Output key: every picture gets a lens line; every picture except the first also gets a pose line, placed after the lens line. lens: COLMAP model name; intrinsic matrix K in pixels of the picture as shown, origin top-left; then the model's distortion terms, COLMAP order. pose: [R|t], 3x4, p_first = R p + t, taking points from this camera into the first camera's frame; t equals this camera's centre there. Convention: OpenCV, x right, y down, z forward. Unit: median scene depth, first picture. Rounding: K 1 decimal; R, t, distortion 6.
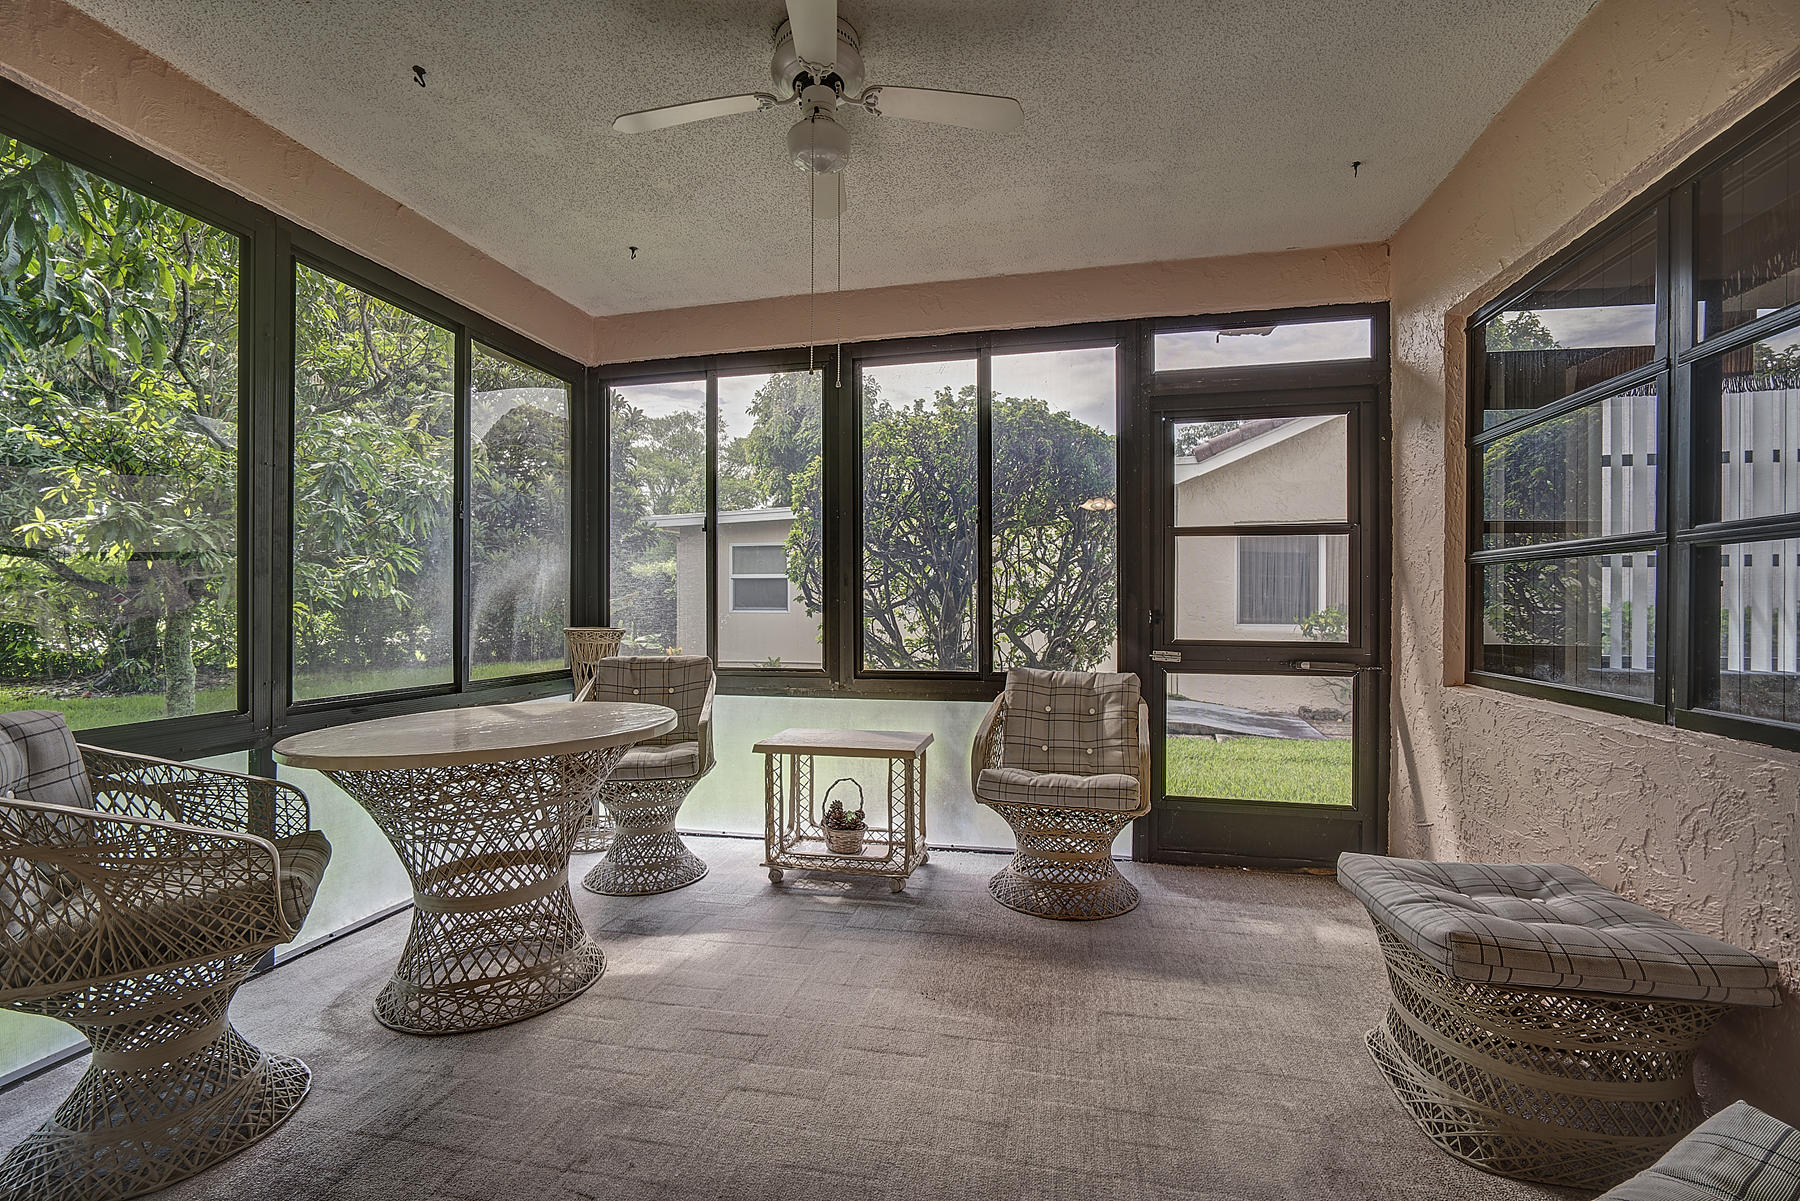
lens RADIAL K [[782.2, 0, 892.6], [0, 782.2, 604.3], [0, 0, 1]] dist [-0.022653, 0.007863]
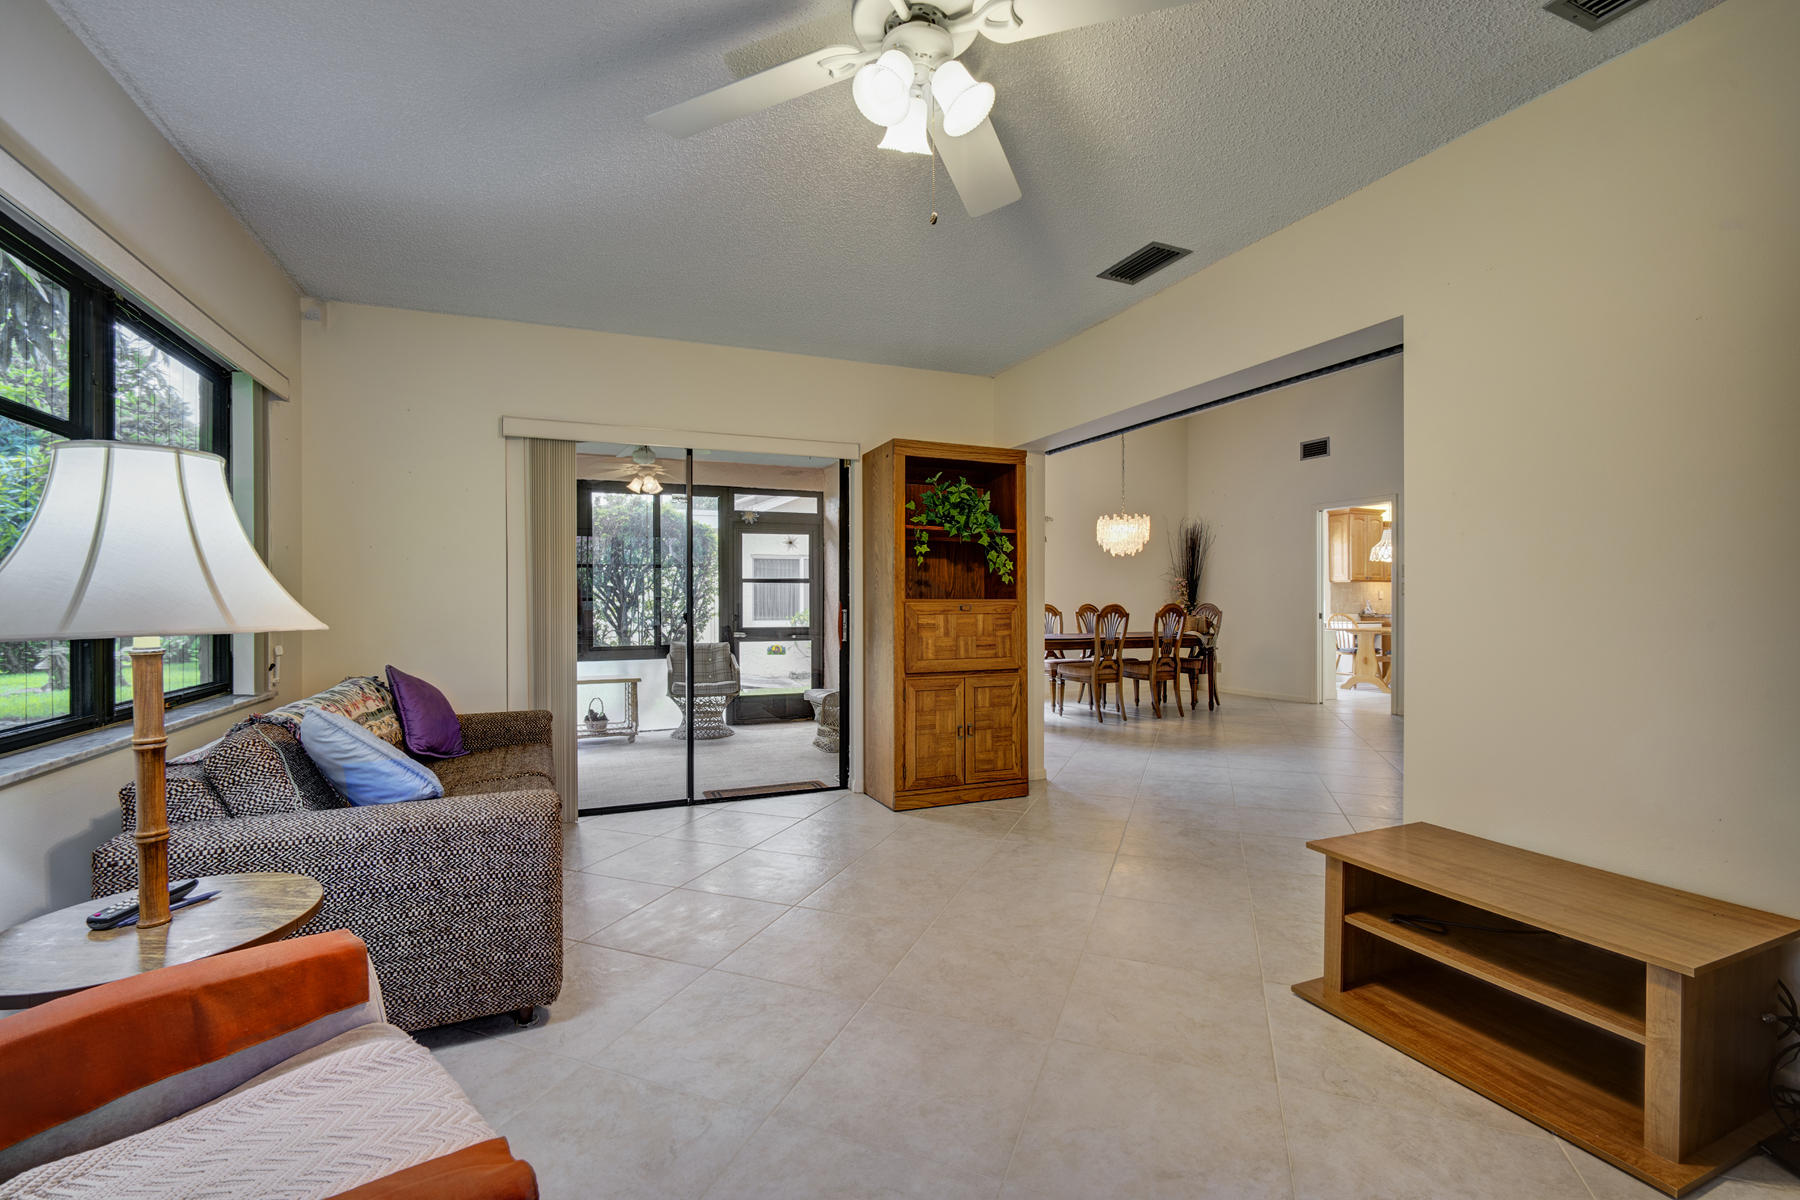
lens RADIAL K [[799.2, 0, 900.0], [0, 799.2, 600.0], [0, 0, 1]] dist [-0.006556, 0.000012]
pose [[0.814244, -0.003514, 0.580512, -0.632951], [0.001402, 0.999991, 0.004088, -0.044873], [-0.580521, -0.002515, 0.814241, -1.195686]]
